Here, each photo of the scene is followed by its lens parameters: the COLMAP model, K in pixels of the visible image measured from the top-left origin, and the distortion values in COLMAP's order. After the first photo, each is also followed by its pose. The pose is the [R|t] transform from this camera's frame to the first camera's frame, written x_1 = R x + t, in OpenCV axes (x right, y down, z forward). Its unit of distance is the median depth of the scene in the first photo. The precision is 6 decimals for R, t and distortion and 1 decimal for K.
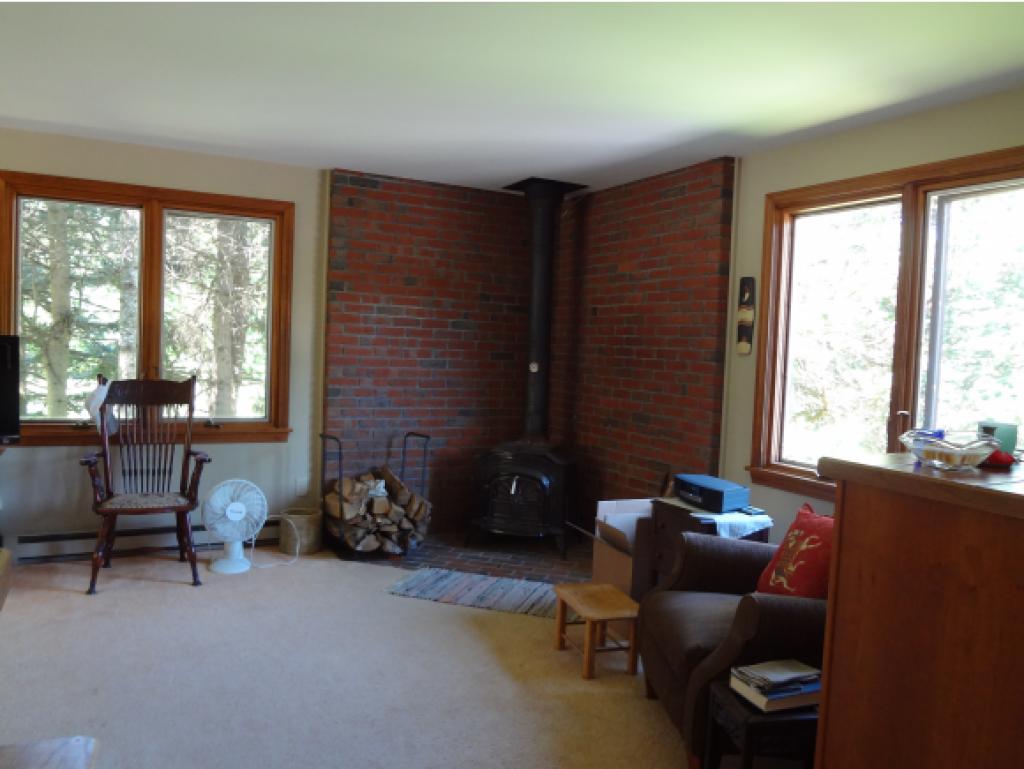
lens RADIAL K [[745.9, 0, 525.9], [0, 745.9, 382.6], [0, 0, 1]] dist [-0.048825, -0.000566]
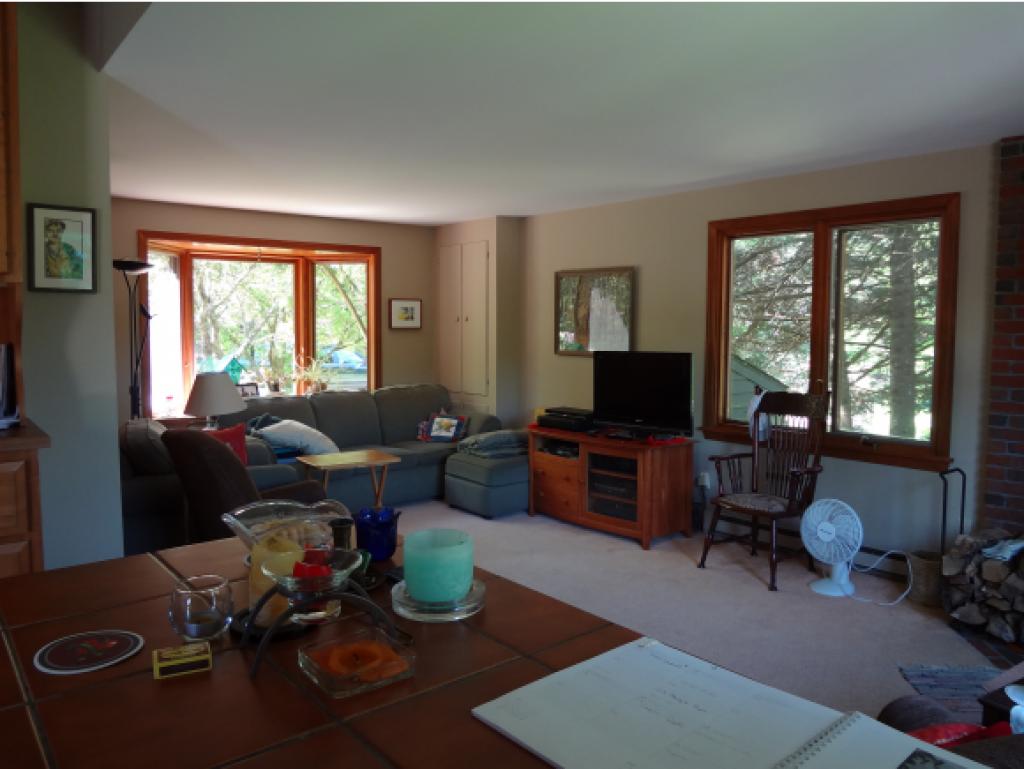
lens RADIAL K [[745.9, 0, 525.9], [0, 745.9, 382.6], [0, 0, 1]] dist [-0.048825, -0.000566]
pose [[0.220492, 0.030993, -0.974896, 0.426117], [-0.047550, 0.998648, 0.020994, -0.020734], [0.974229, 0.041728, 0.221667, 0.362882]]
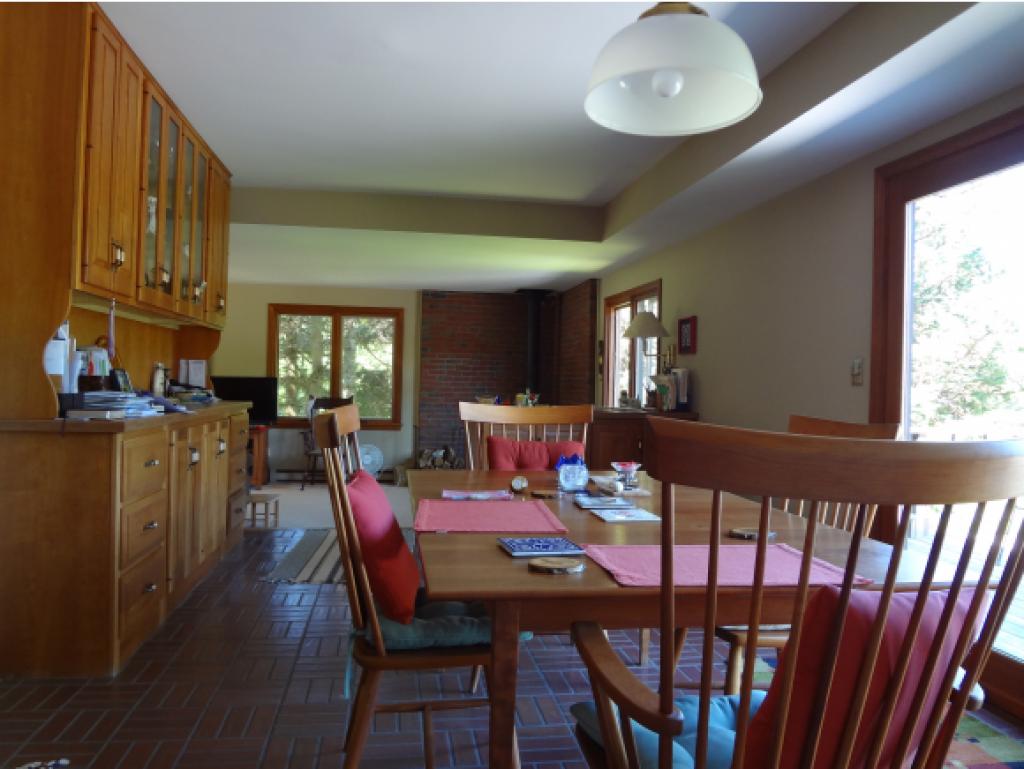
lens RADIAL K [[745.9, 0, 525.9], [0, 745.9, 382.6], [0, 0, 1]] dist [-0.048825, -0.000566]
pose [[0.949524, -0.015948, -0.313288, 0.653404], [-0.002615, 0.998270, -0.058743, 0.074184], [0.313683, 0.056597, 0.947840, -0.811644]]
